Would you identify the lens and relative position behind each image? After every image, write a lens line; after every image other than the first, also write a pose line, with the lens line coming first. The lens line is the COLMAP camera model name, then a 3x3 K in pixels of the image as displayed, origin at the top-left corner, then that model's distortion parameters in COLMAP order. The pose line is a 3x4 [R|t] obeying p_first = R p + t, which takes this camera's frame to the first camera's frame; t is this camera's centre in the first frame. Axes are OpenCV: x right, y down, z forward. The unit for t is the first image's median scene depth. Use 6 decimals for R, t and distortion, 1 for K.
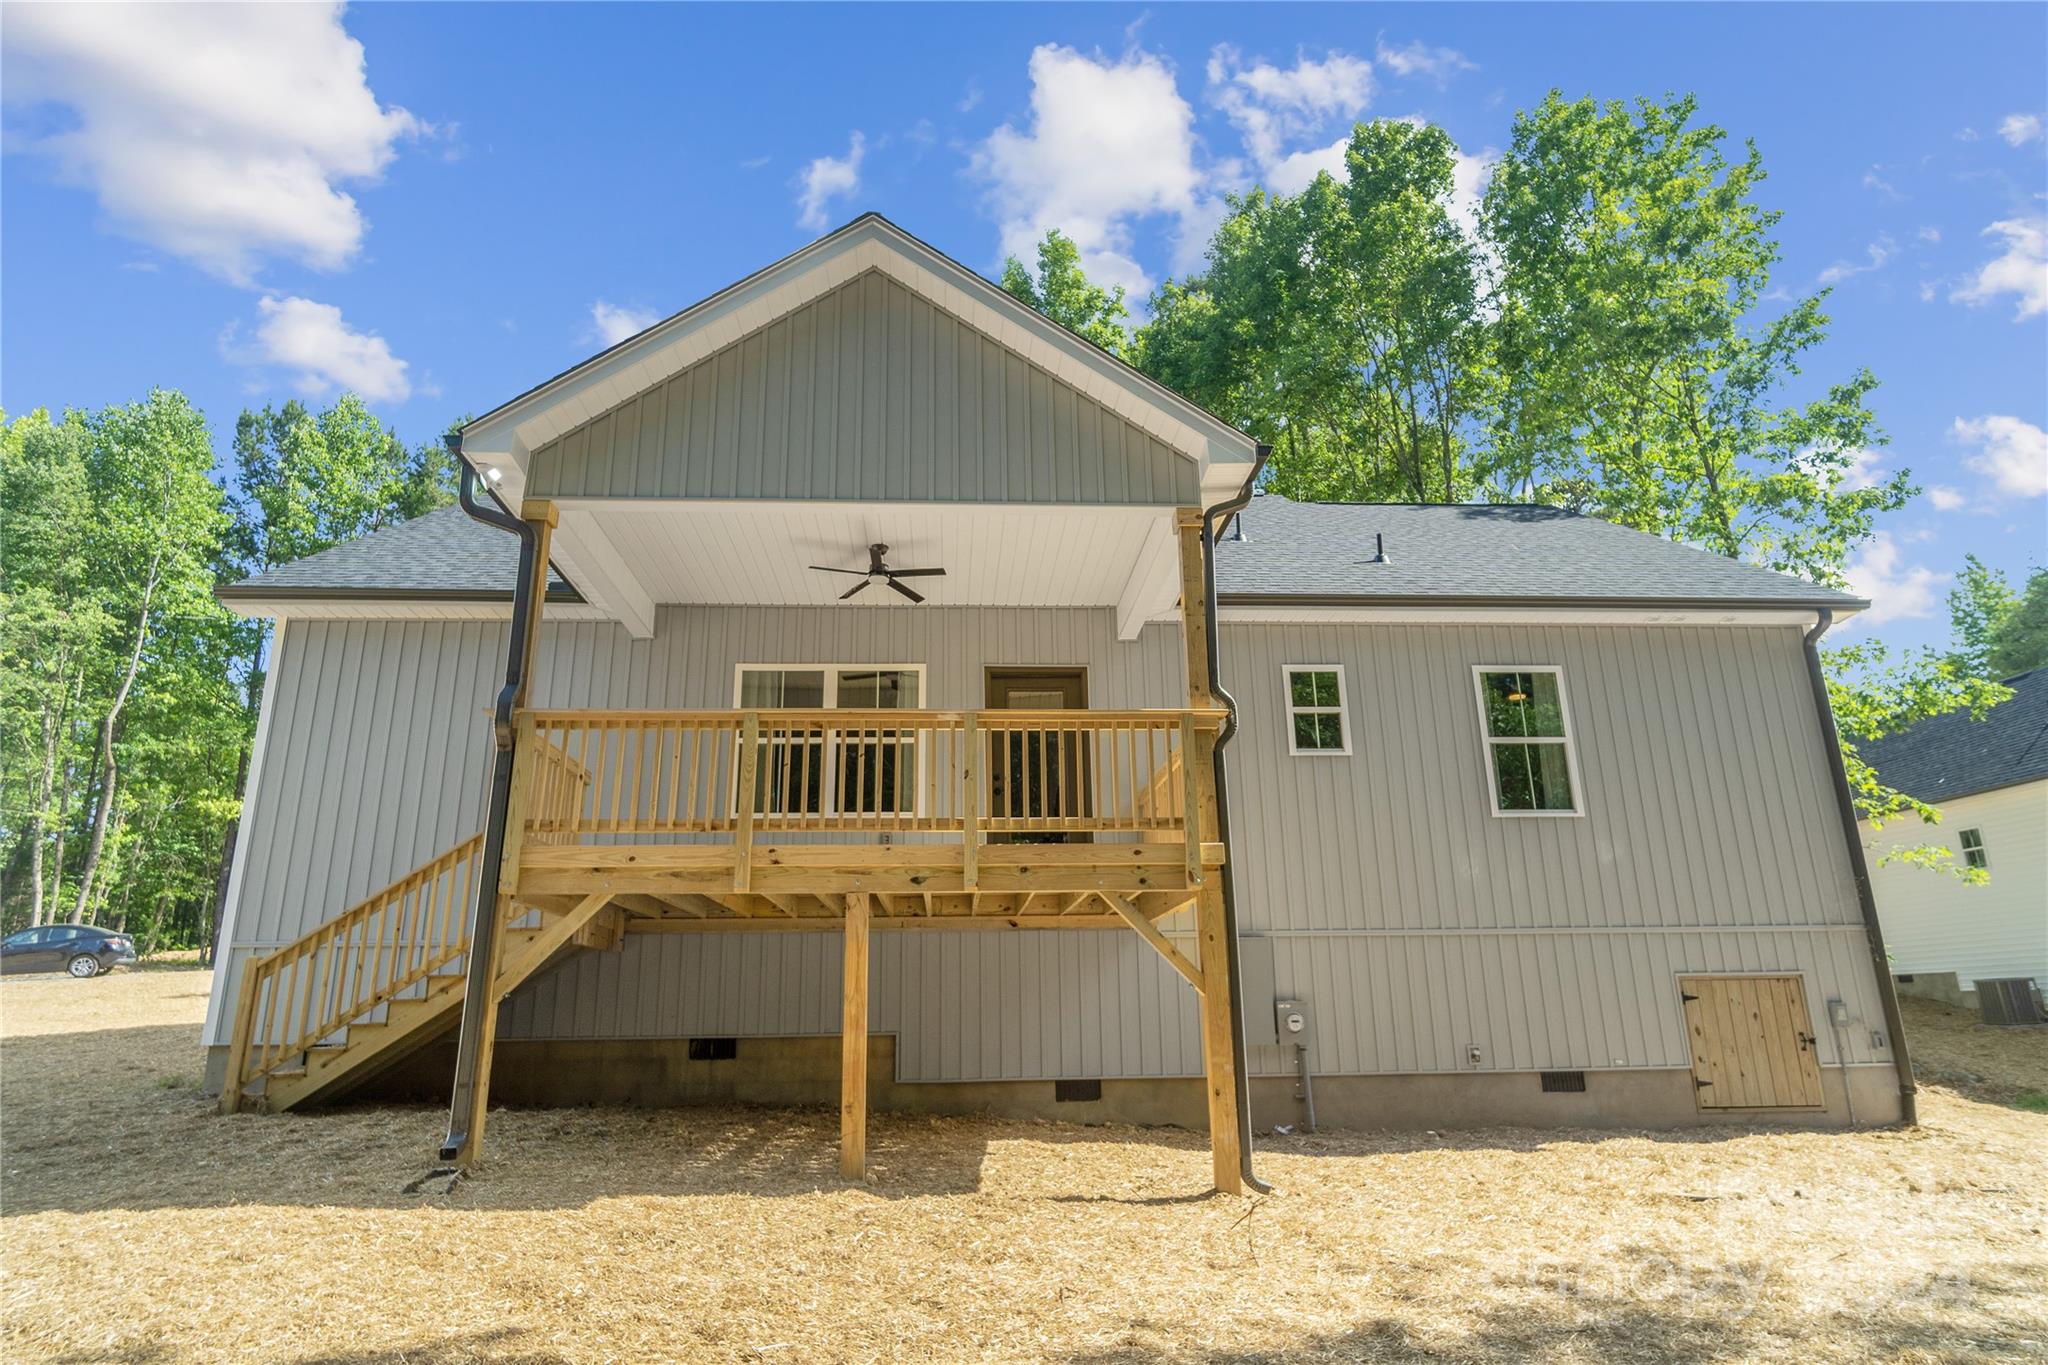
lens RADIAL K [[1114.7, 0, 1022.6], [0, 1114.7, 705.0], [0, 0, 1]] dist [-0.002473, -0.001008]
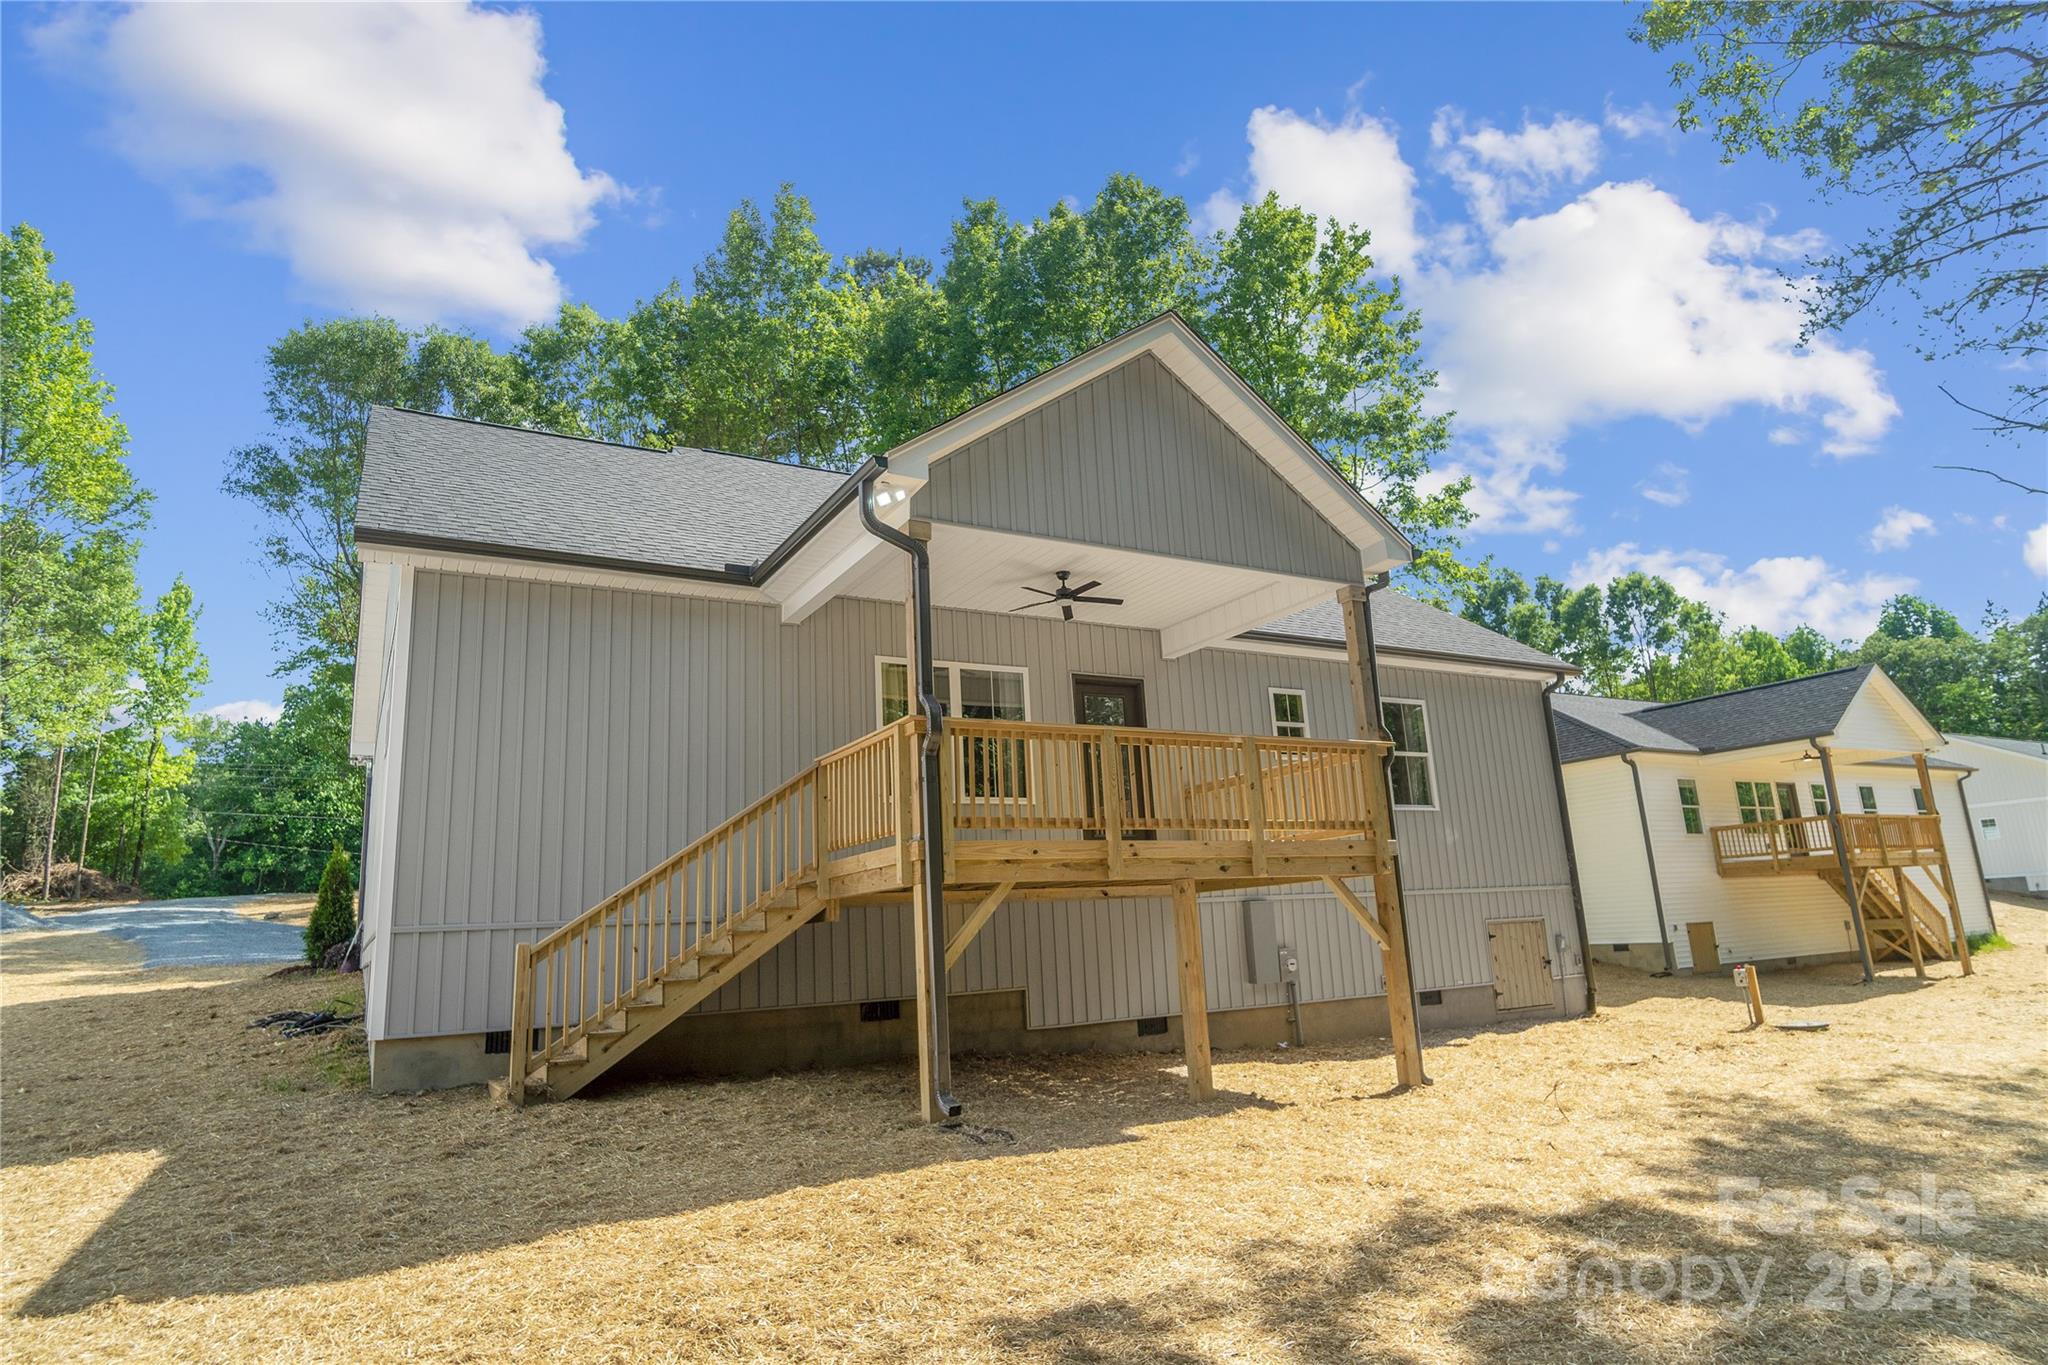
lens RADIAL K [[1114.7, 0, 1022.6], [0, 1114.7, 705.0], [0, 0, 1]] dist [-0.002473, -0.001008]
pose [[0.898673, 0.059059, 0.434625, -0.640770], [-0.081096, 0.996182, 0.032317, -0.038370], [-0.431057, -0.064289, 0.900031, -0.029206]]
